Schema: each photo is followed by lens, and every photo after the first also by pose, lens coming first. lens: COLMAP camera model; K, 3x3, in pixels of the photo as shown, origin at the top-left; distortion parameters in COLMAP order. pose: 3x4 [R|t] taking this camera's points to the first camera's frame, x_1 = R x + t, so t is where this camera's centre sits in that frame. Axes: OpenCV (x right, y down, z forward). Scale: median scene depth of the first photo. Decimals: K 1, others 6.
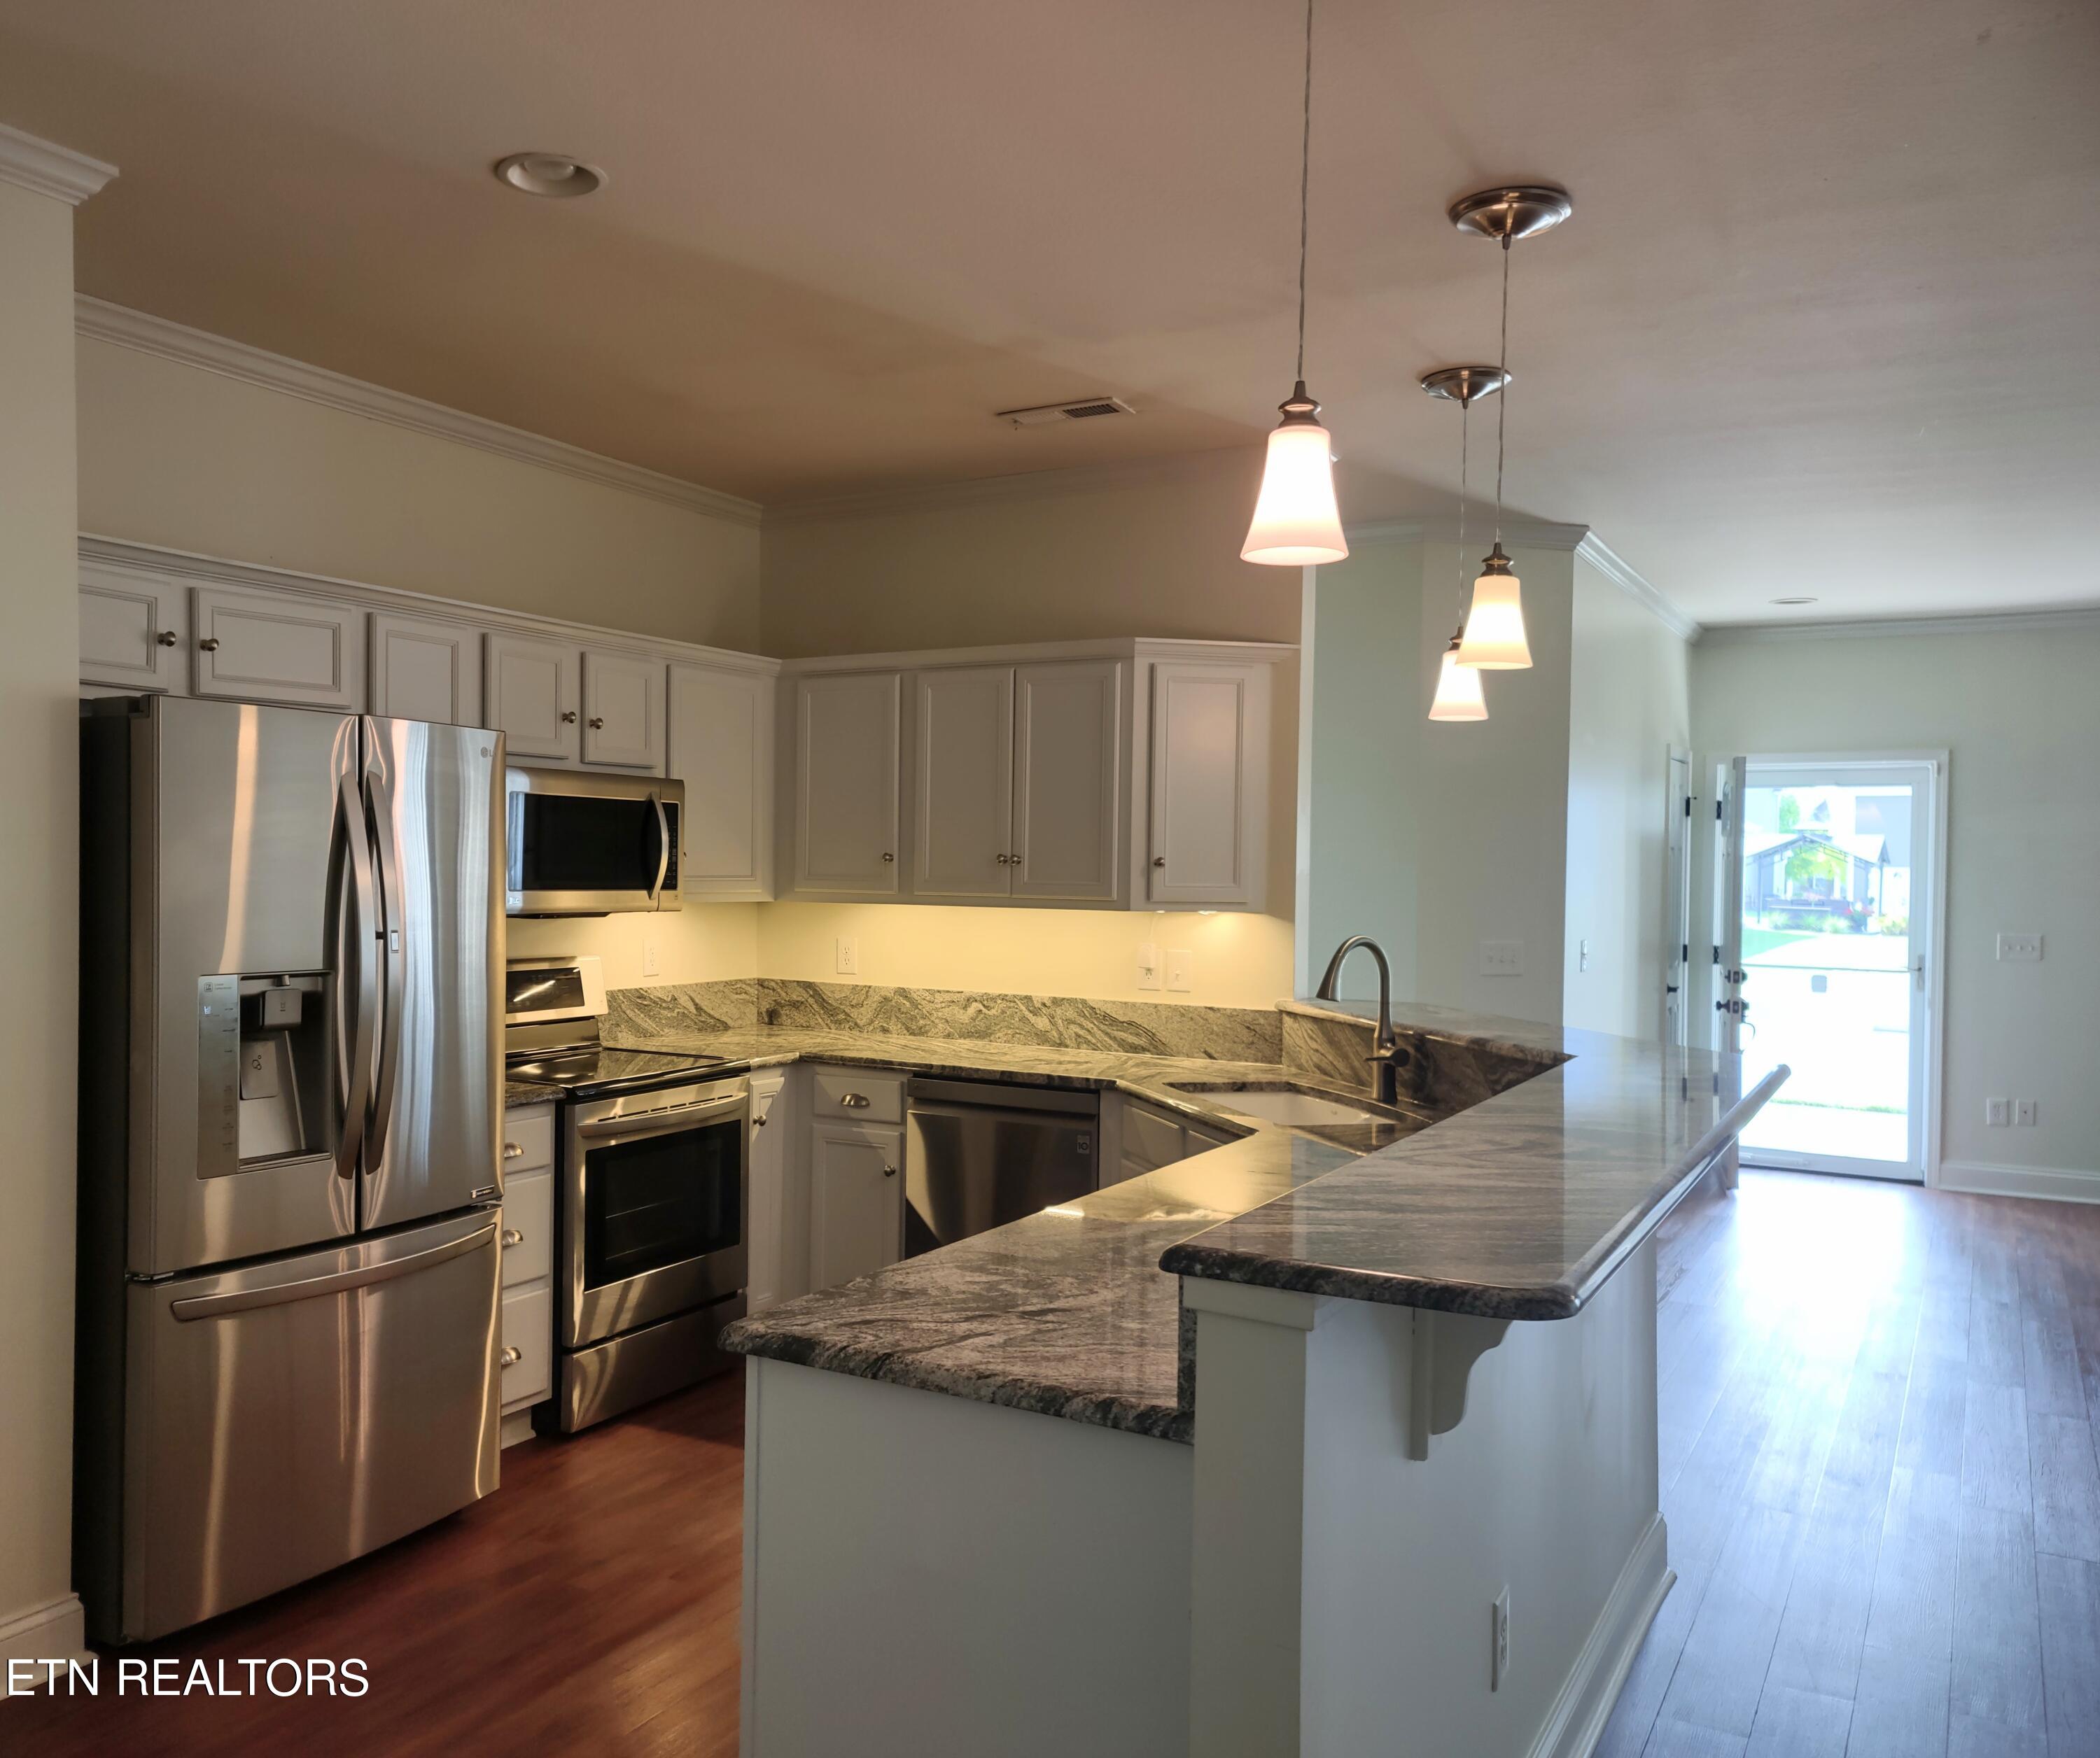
lens RADIAL K [[1735.2, 0, 919.6], [0, 1735.2, 881.5], [0, 0, 1]] dist [0.052051, -0.001098]
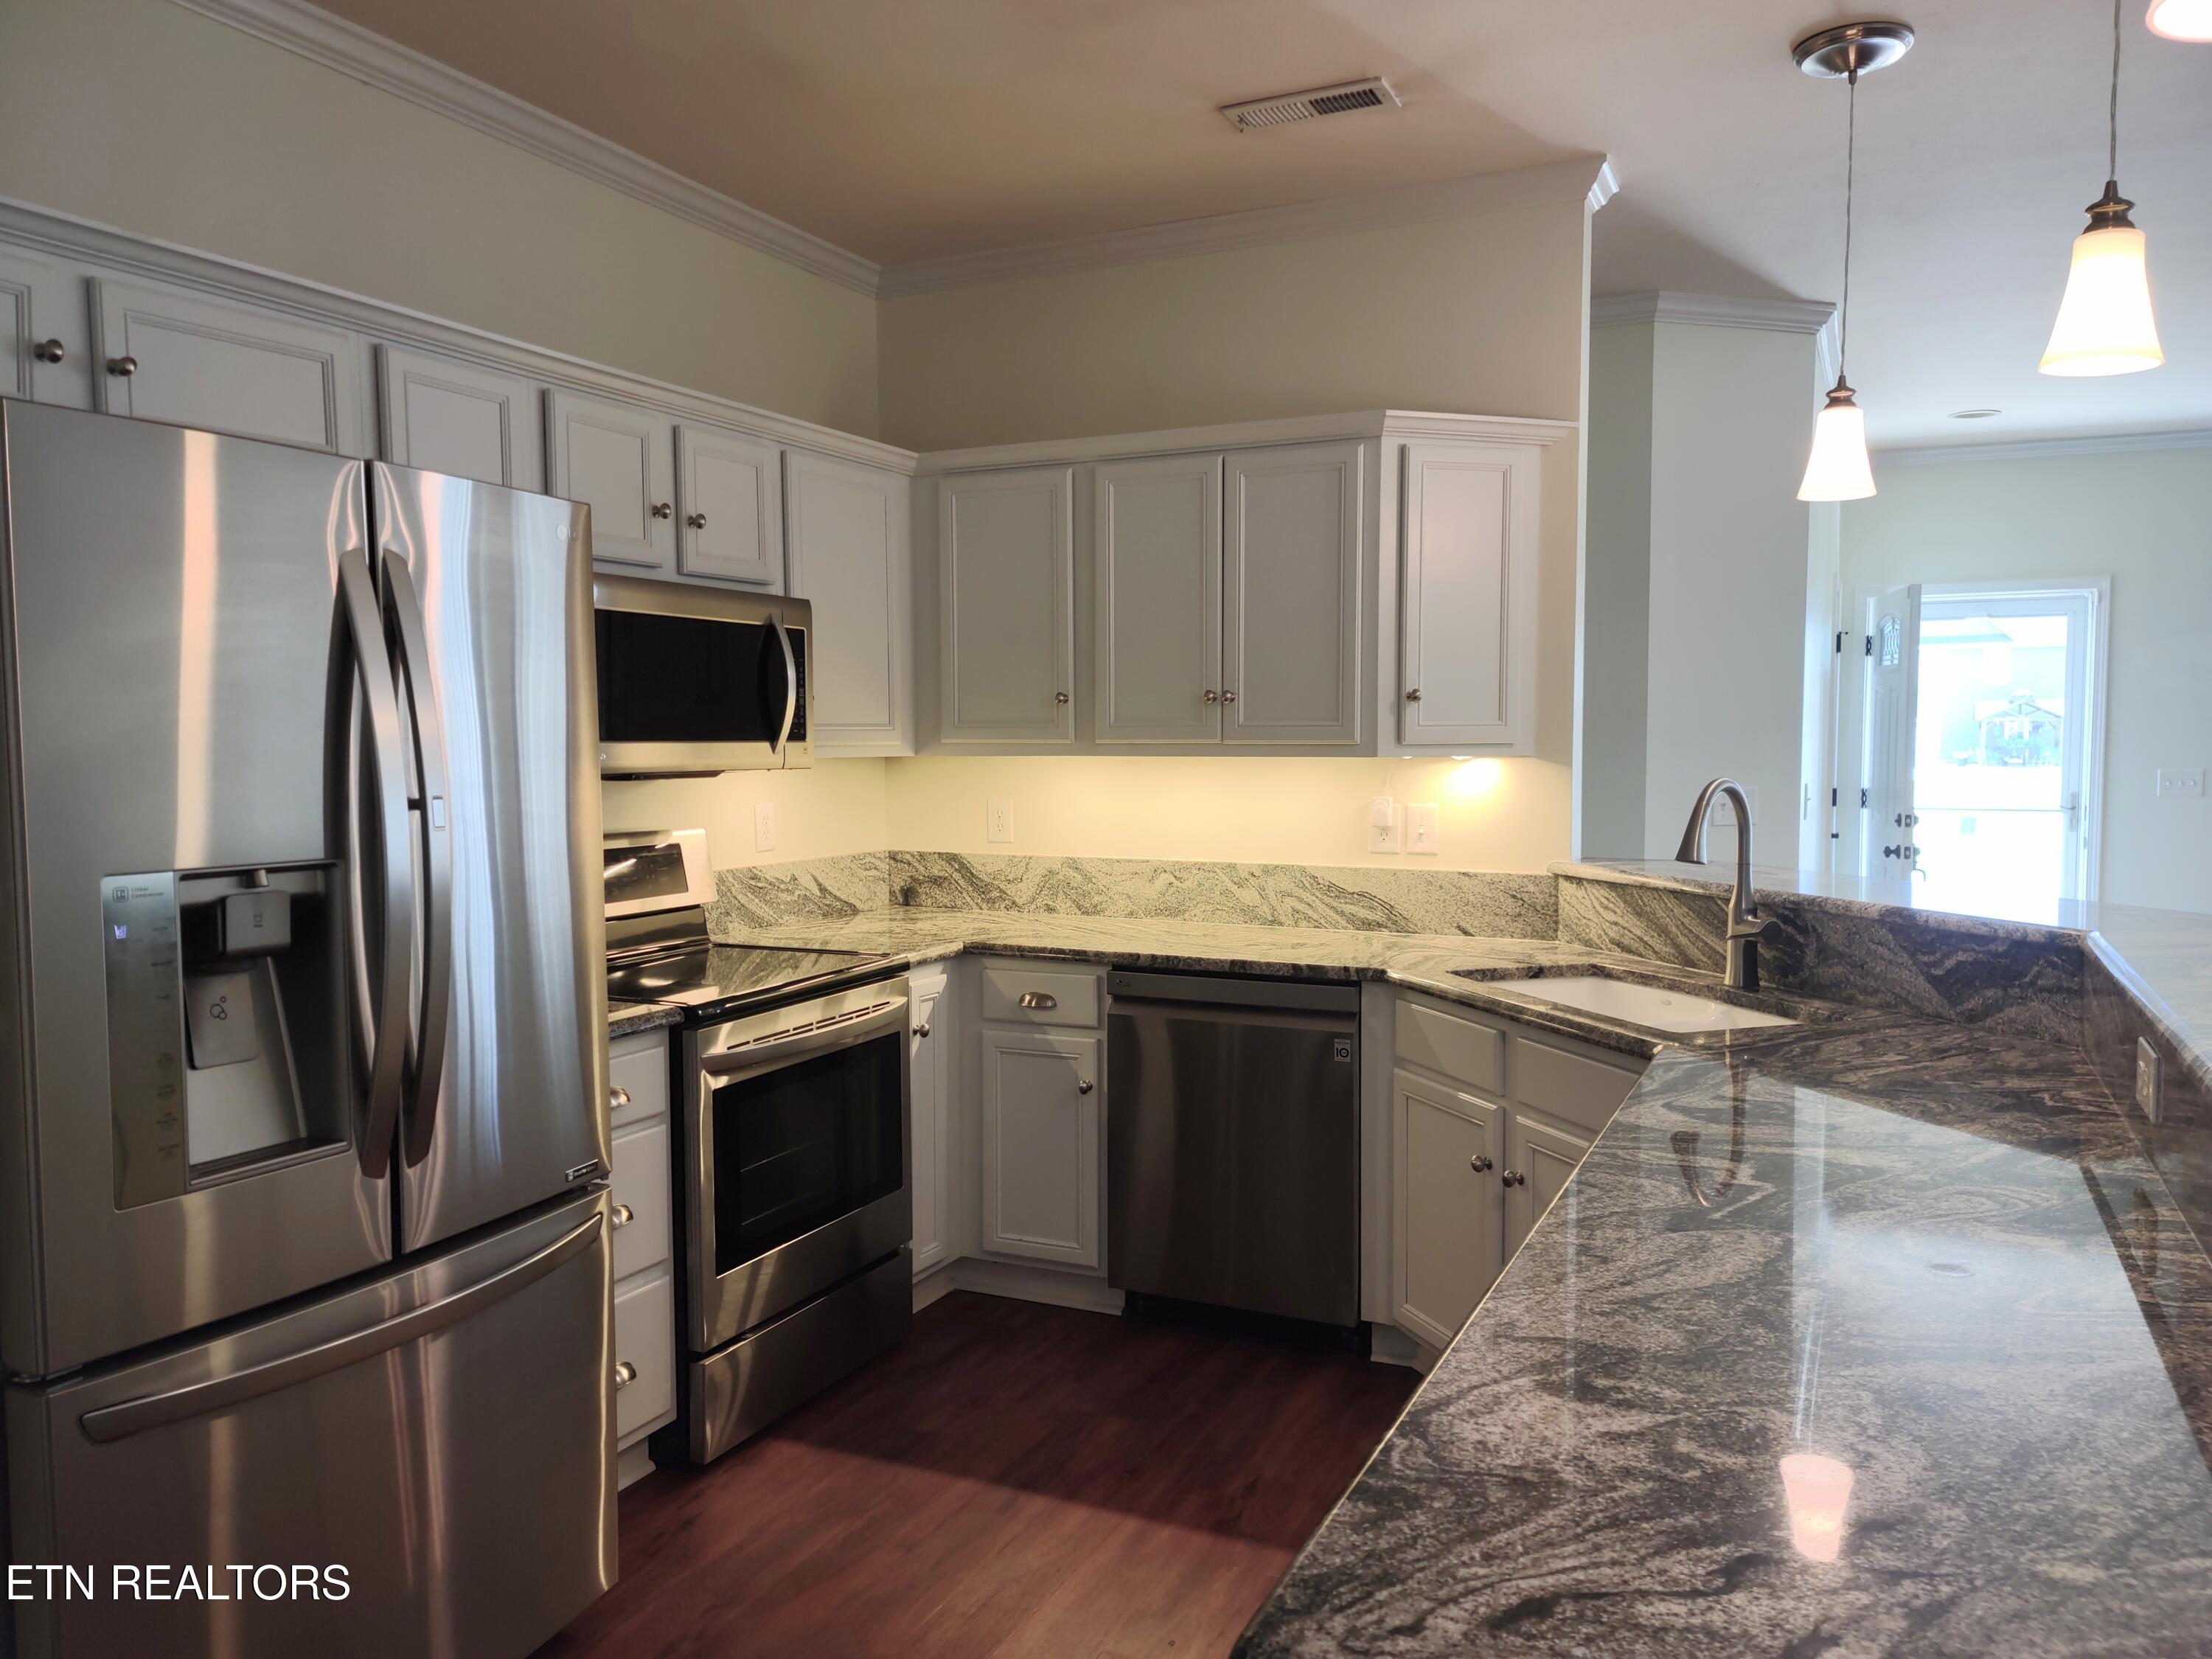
lens RADIAL K [[1639.8, 0, 1106.0], [0, 1639.8, 829.5], [0, 0, 1]] dist [0.042819, -0.003751]
pose [[0.994838, -0.023481, 0.098717, -0.081283], [0.018528, 0.998537, 0.050804, 0.009822], [-0.099766, -0.048713, 0.993818, 0.258495]]
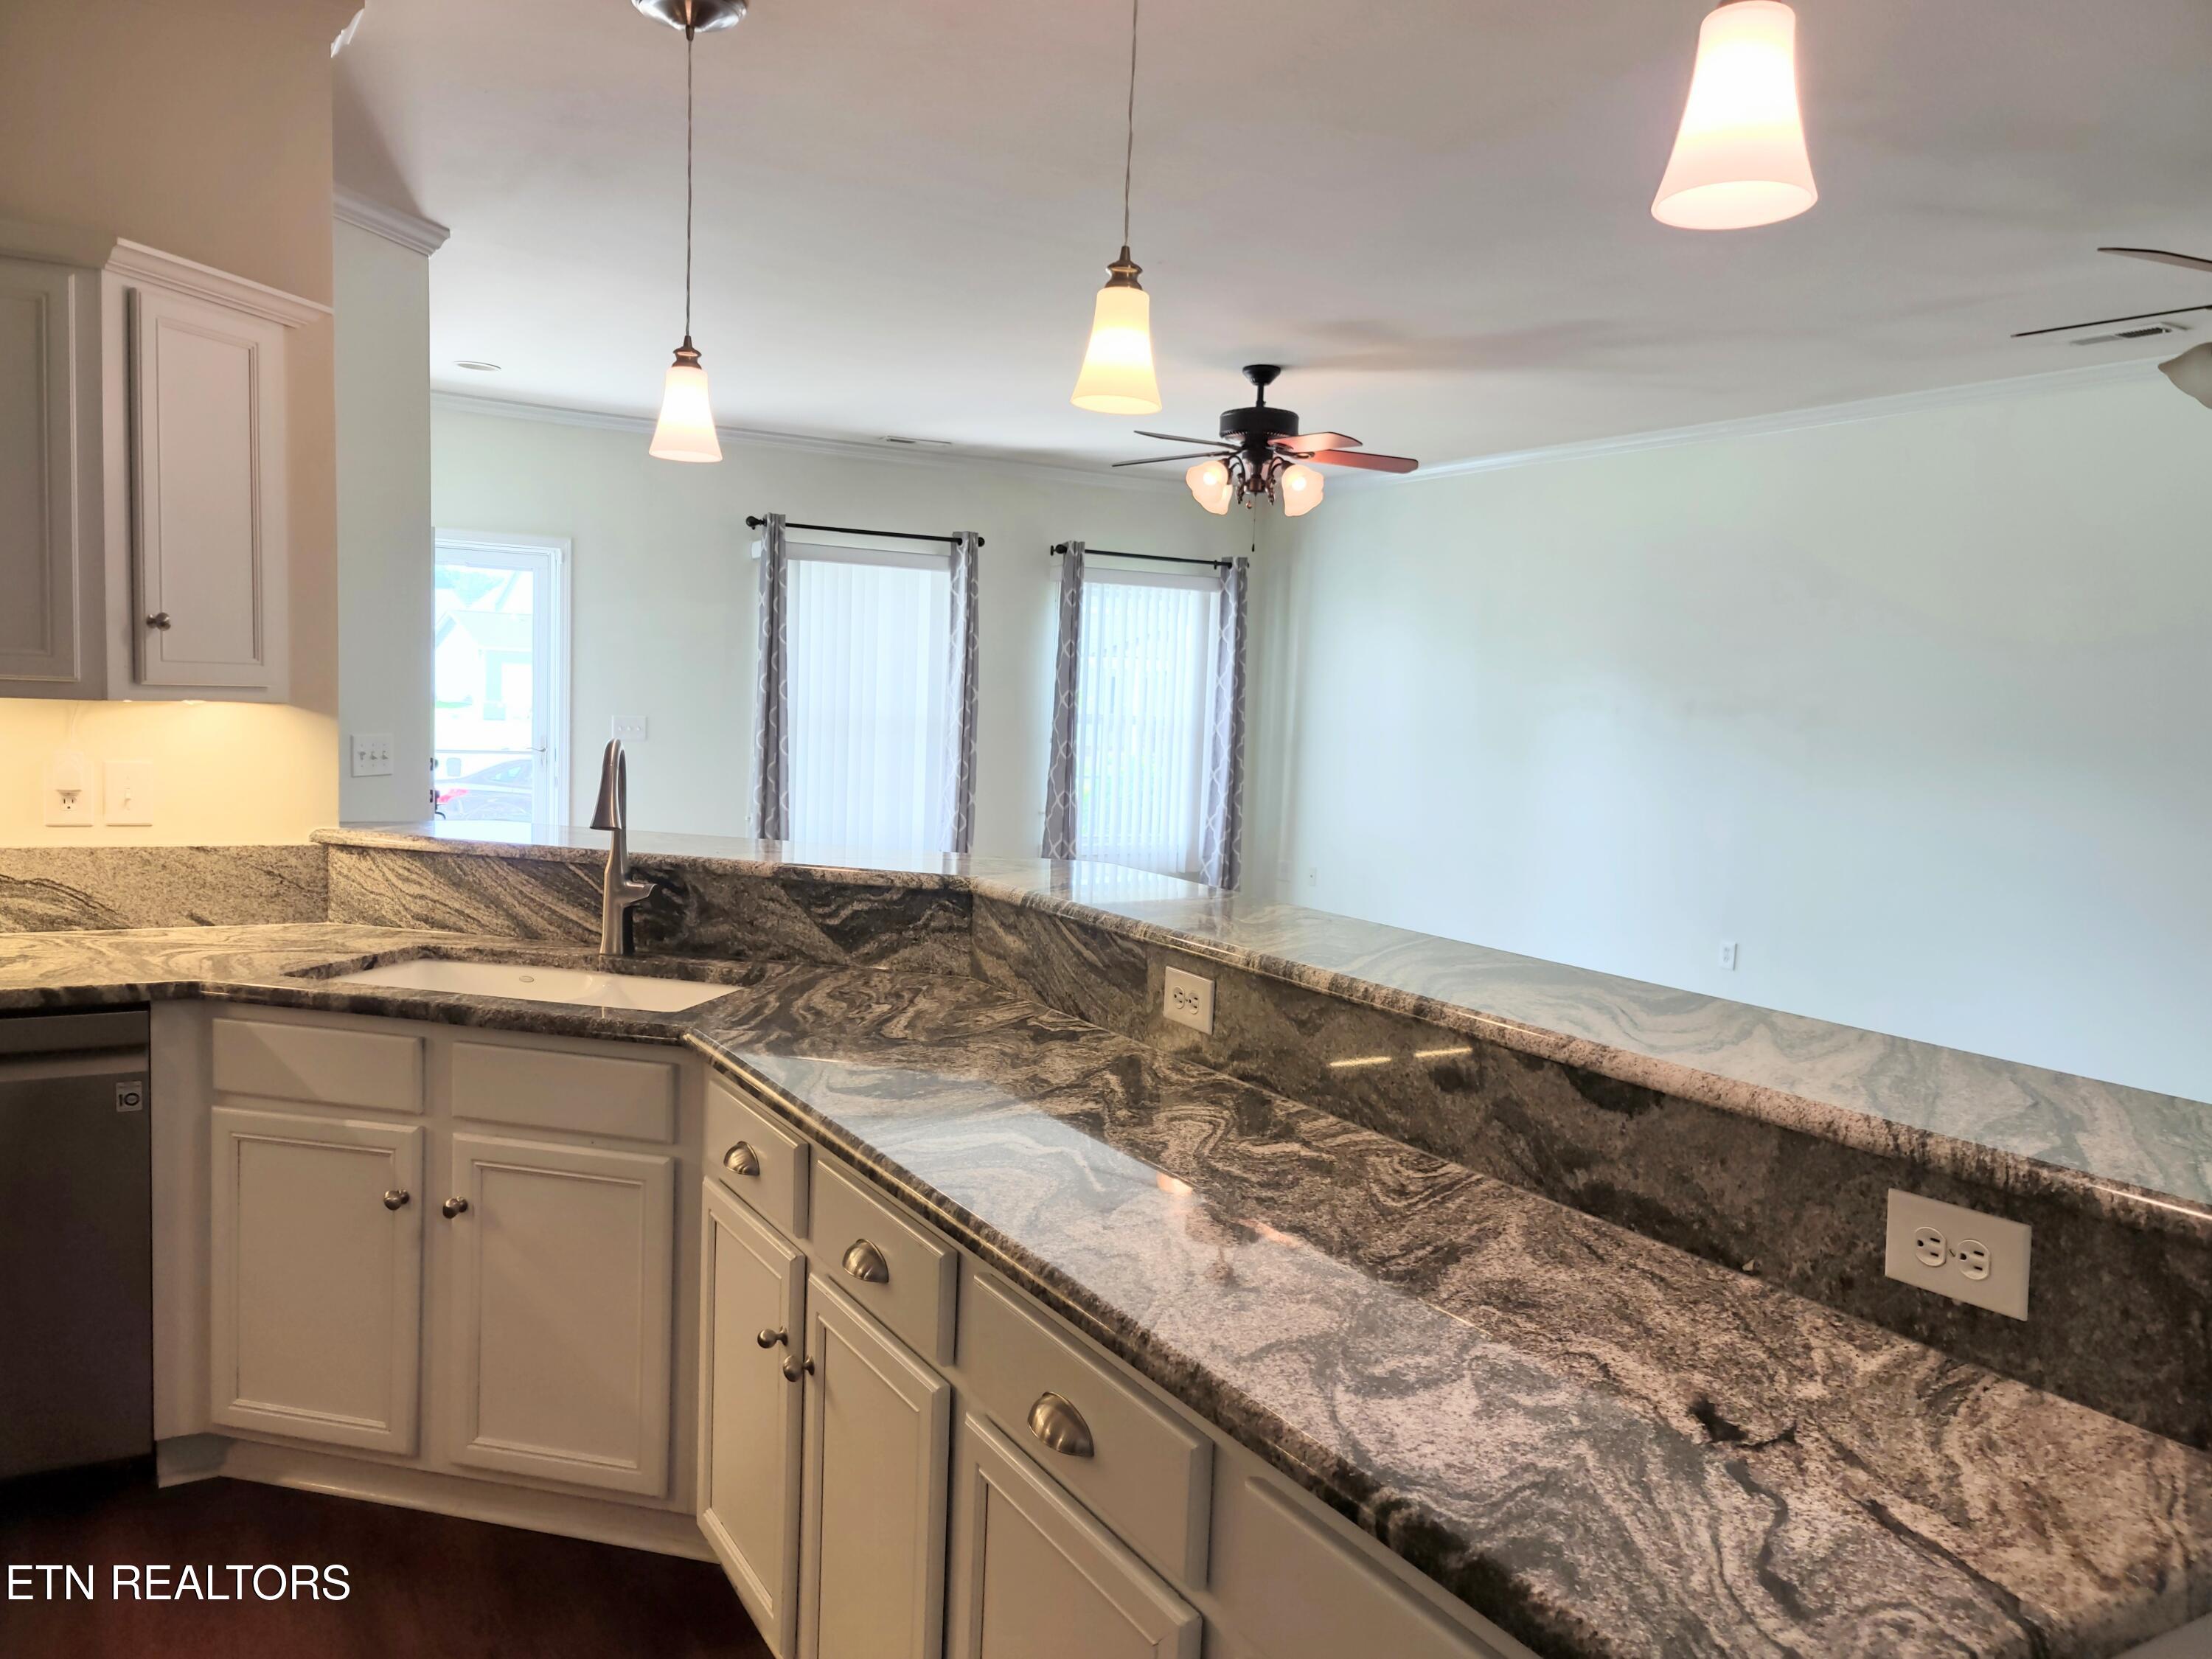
lens RADIAL K [[1639.8, 0, 1106.0], [0, 1639.8, 829.5], [0, 0, 1]] dist [0.042819, -0.003751]
pose [[0.473013, -0.068825, 0.878363, -0.230983], [-0.024057, 0.995564, 0.090963, 0.000614], [-0.880727, -0.064157, 0.469259, 0.425513]]
